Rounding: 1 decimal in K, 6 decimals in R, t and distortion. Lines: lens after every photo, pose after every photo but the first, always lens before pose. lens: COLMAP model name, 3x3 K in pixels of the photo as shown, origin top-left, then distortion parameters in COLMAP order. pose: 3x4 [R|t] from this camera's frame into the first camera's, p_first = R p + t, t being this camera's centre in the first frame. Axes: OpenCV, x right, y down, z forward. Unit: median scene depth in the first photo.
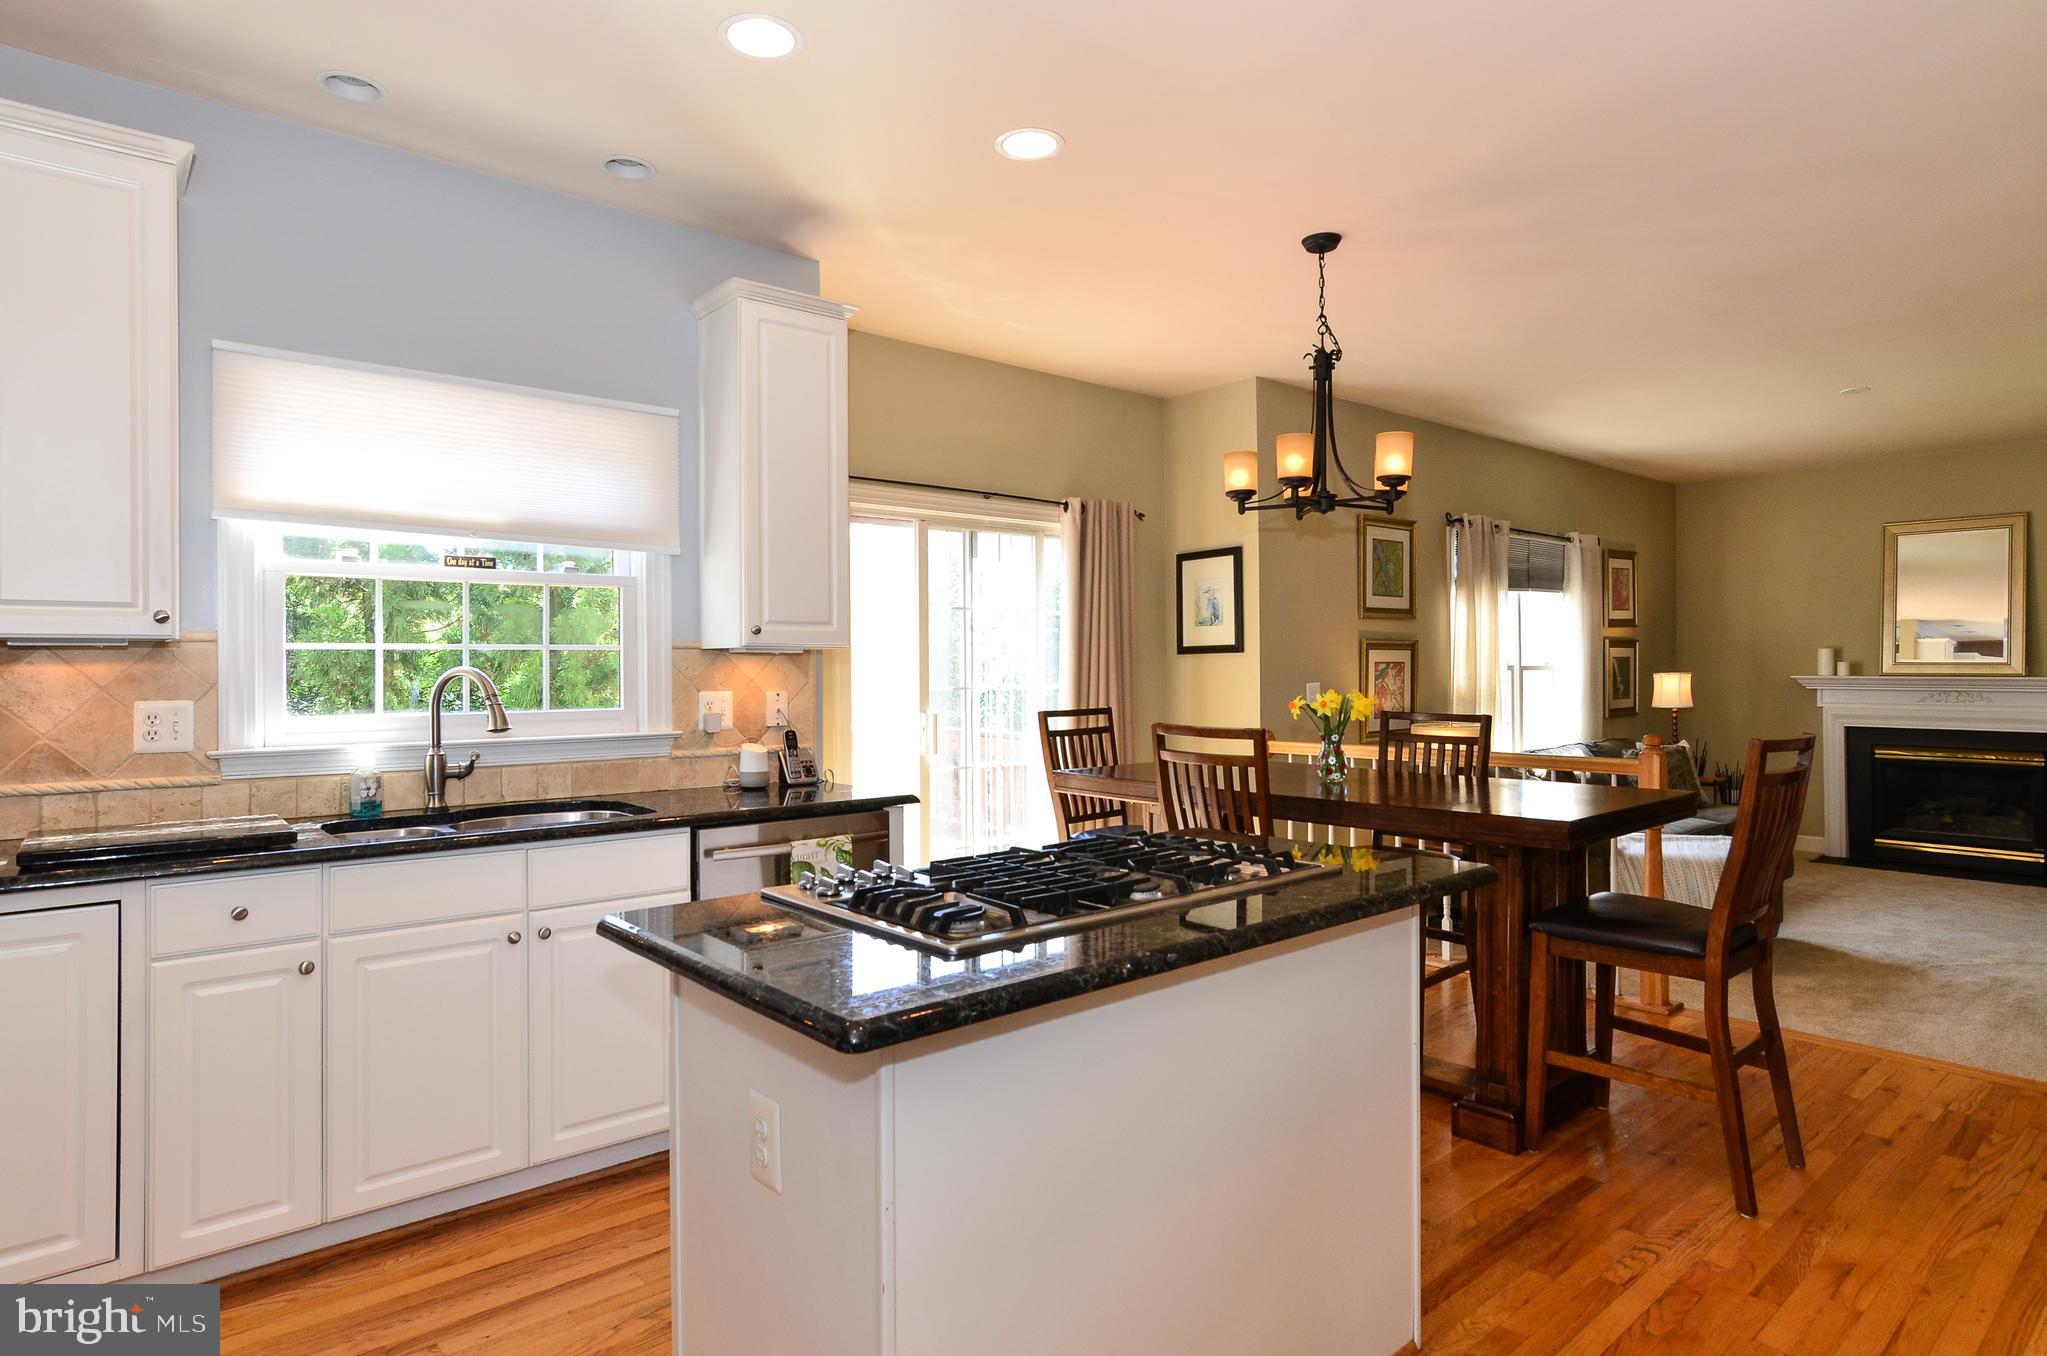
lens RADIAL K [[1109.0, 0, 1015.4], [0, 1109.0, 673.2], [0, 0, 1]] dist [-0.027801, -0.000374]
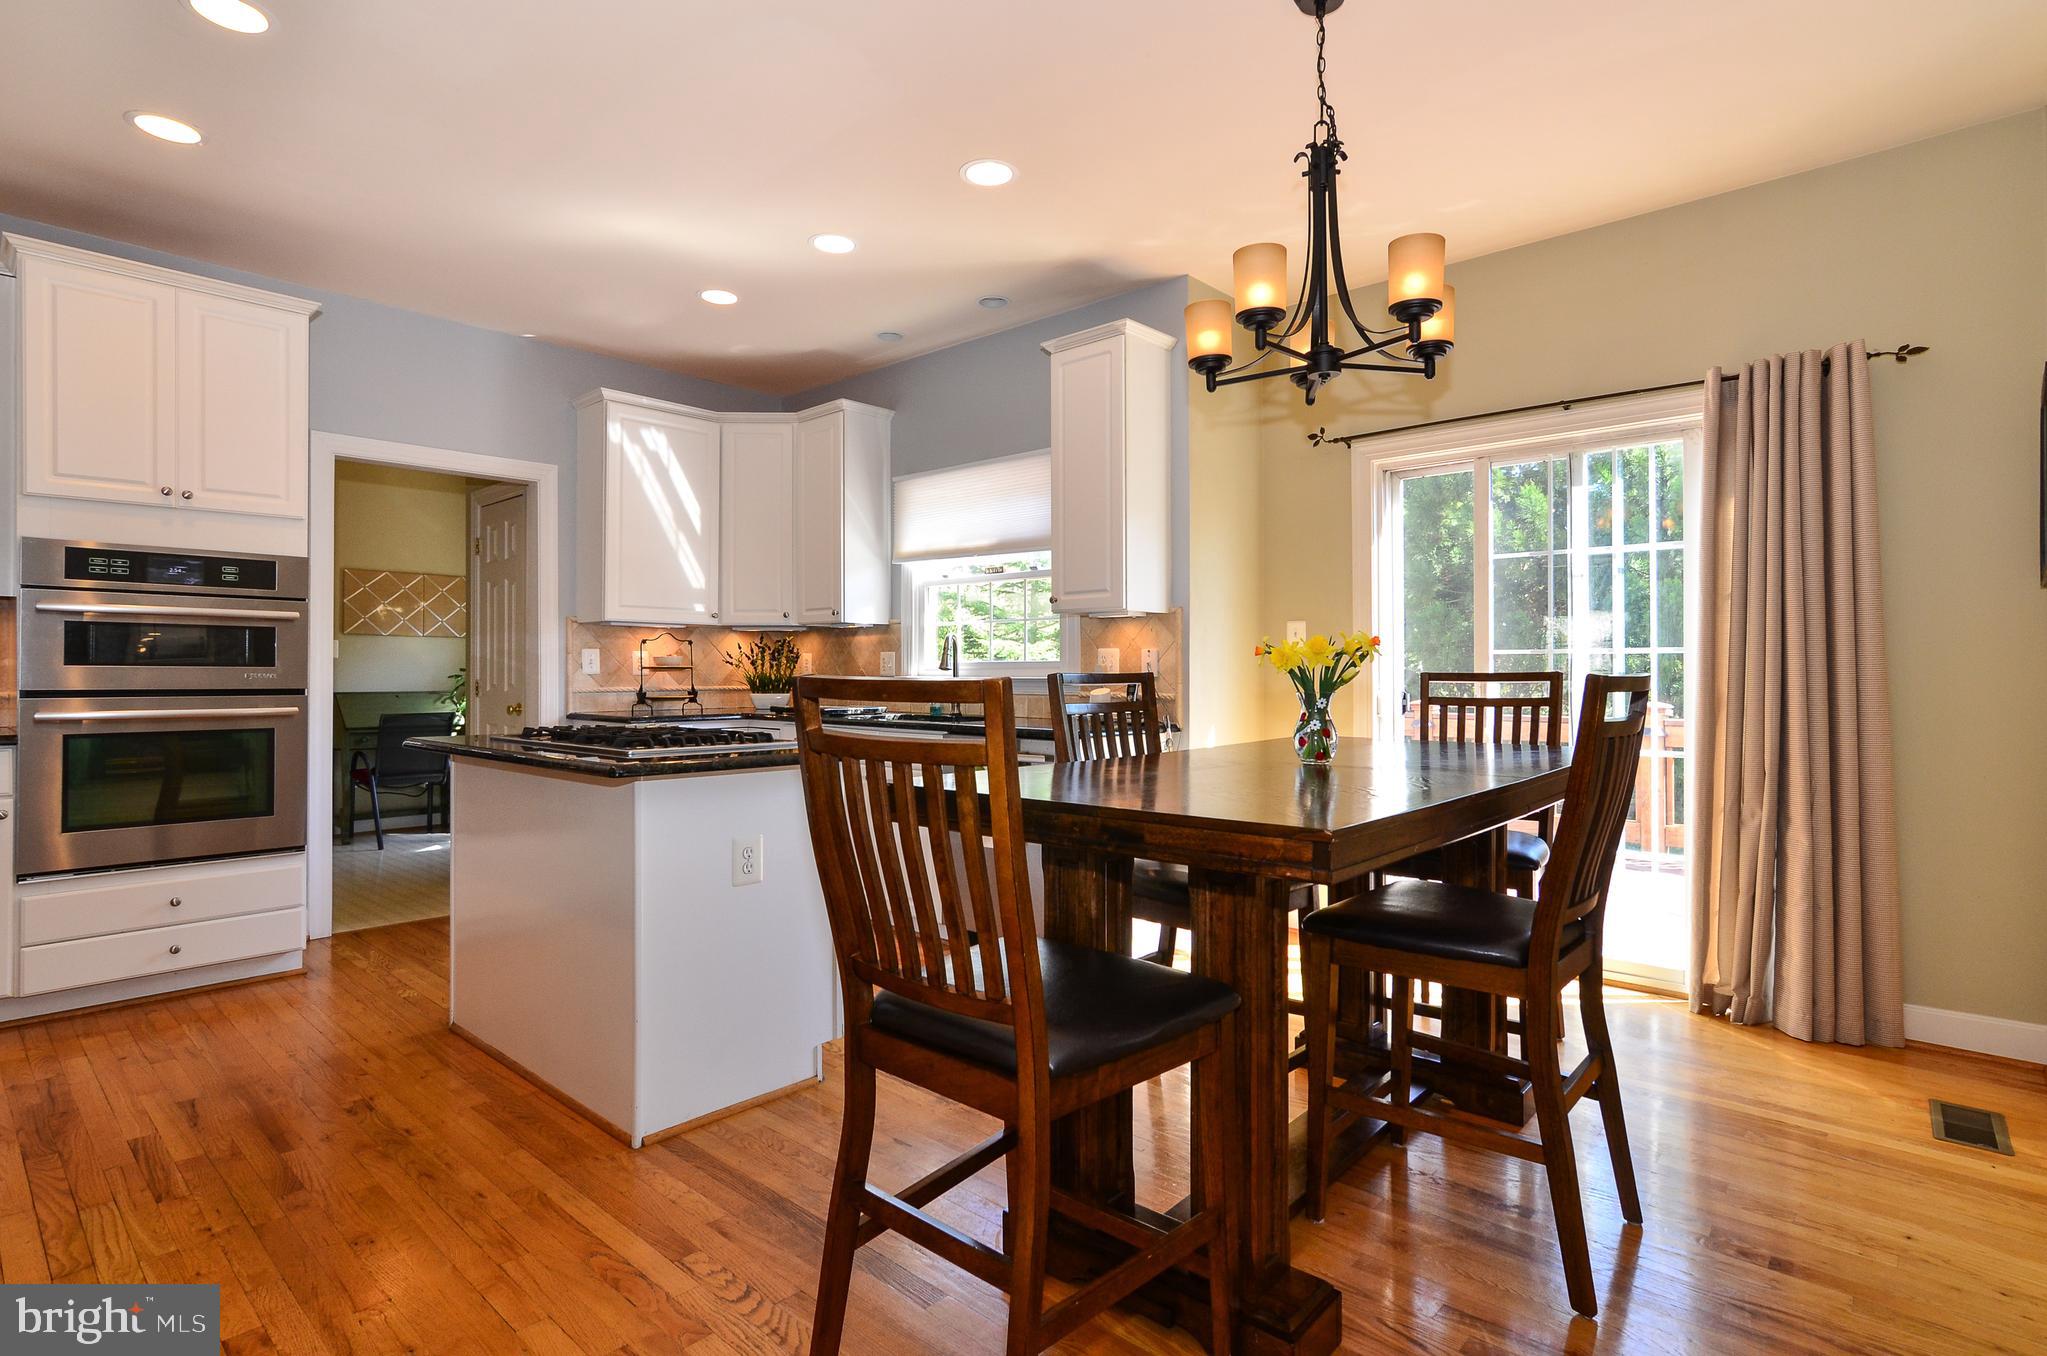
lens RADIAL K [[1022.3, 0, 1023.5], [0, 1022.3, 678.0], [0, 0, 1]] dist [-0.002291, -0.000374]
pose [[0.129211, 0.012702, -0.991536, 0.901745], [-0.005122, 0.999913, 0.012142, 0.036650], [0.991604, 0.003510, 0.129265, 0.732529]]
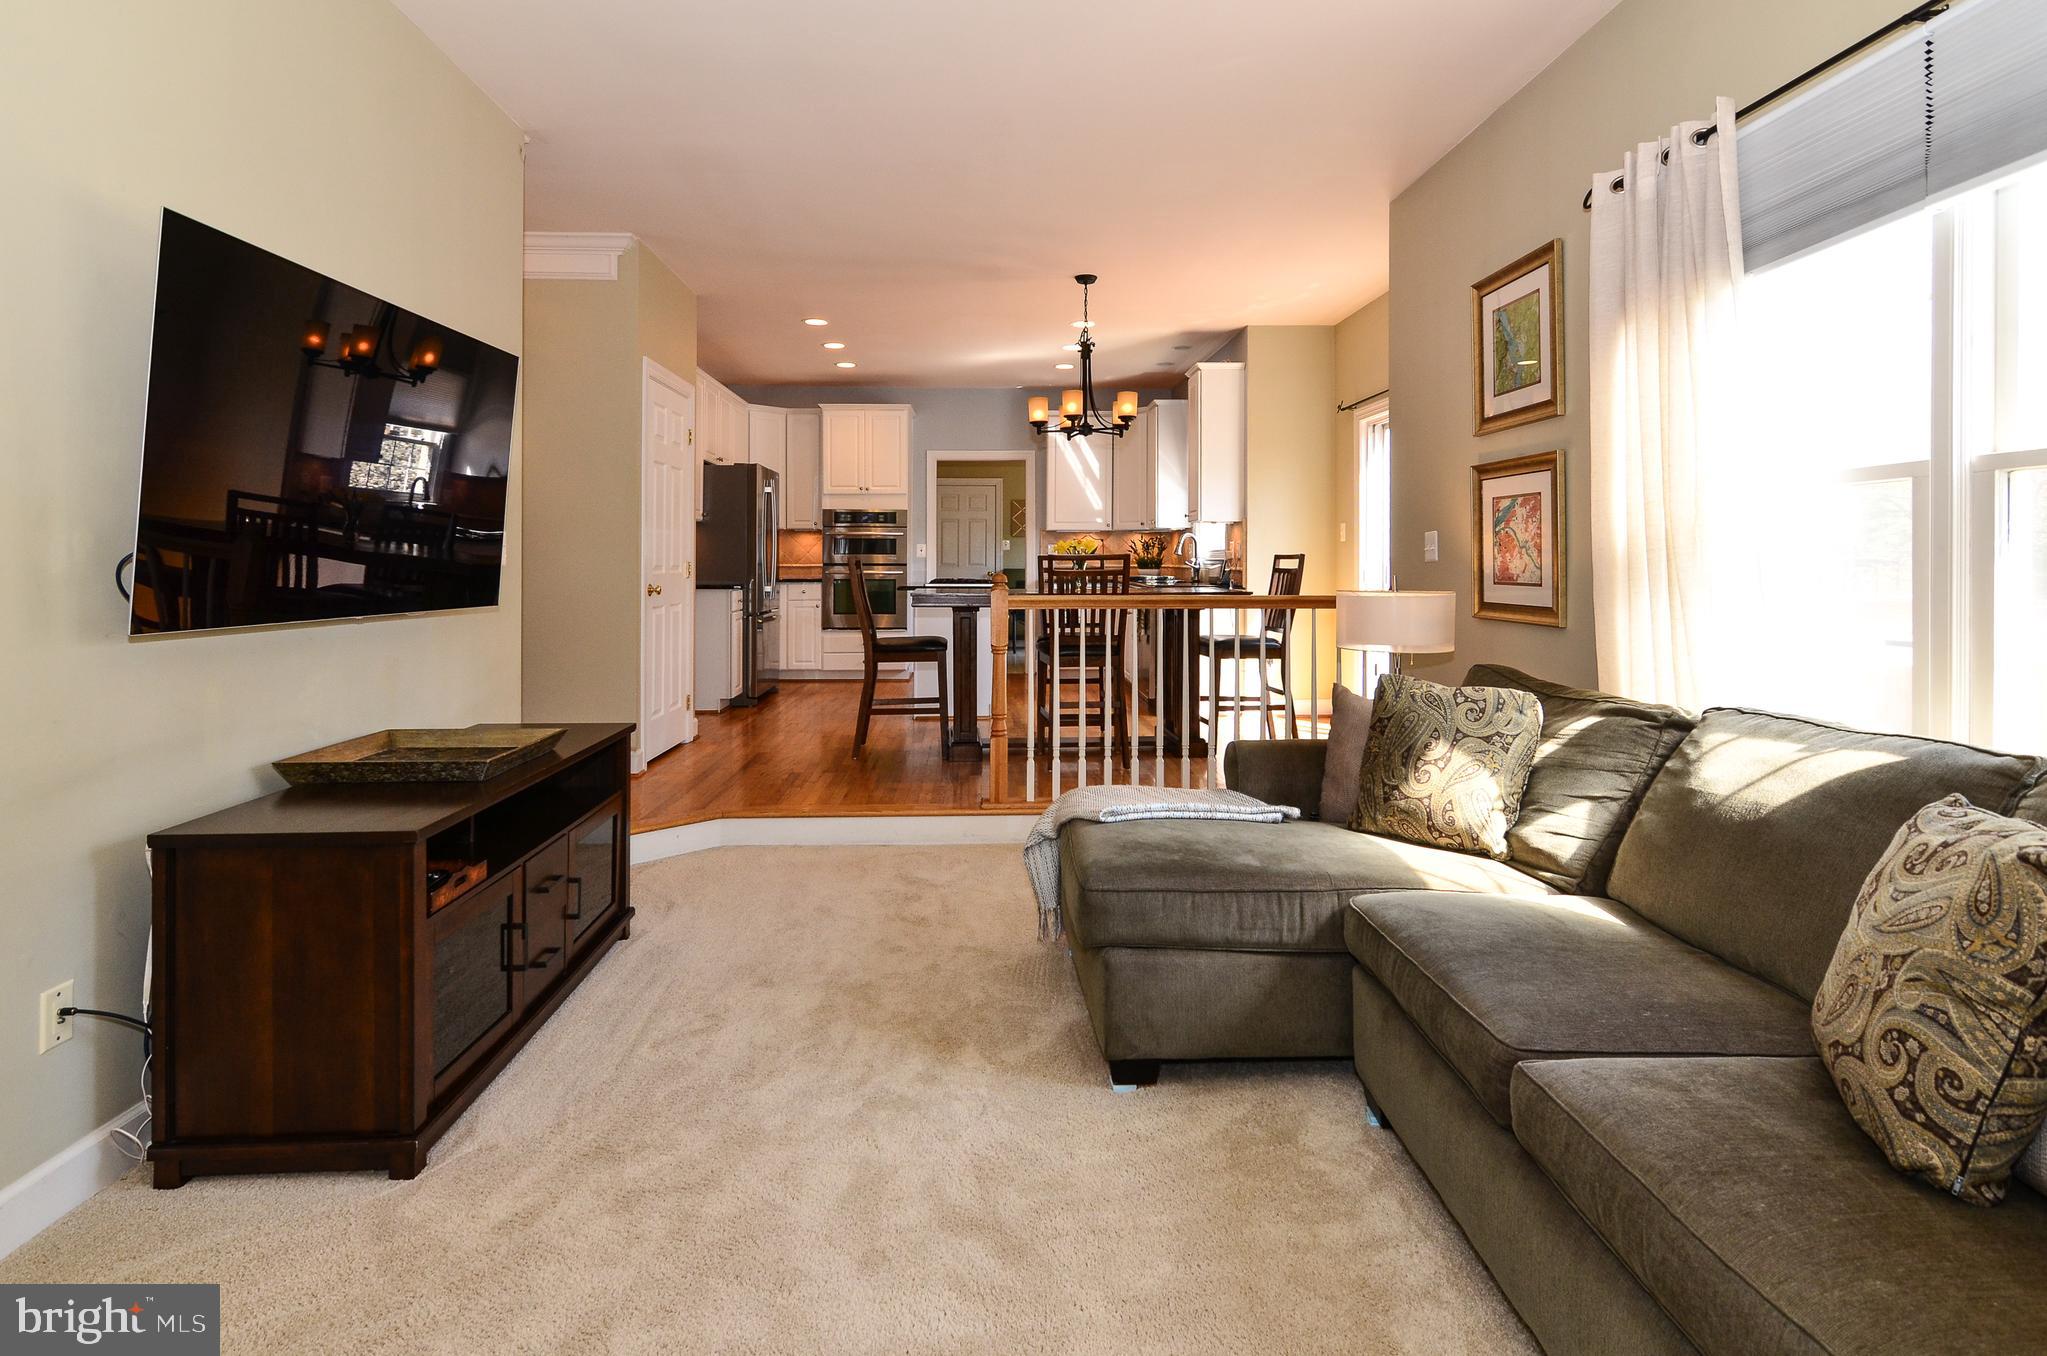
lens RADIAL K [[1053.8, 0, 1014.3], [0, 1053.8, 613.6], [0, 0, 1]] dist [0.003457, 0.001689]
pose [[-0.616228, 0.046877, -0.786172, 1.669003], [0.001343, 0.998288, 0.058473, 0.036040], [0.787567, 0.034977, -0.615236, 1.944030]]
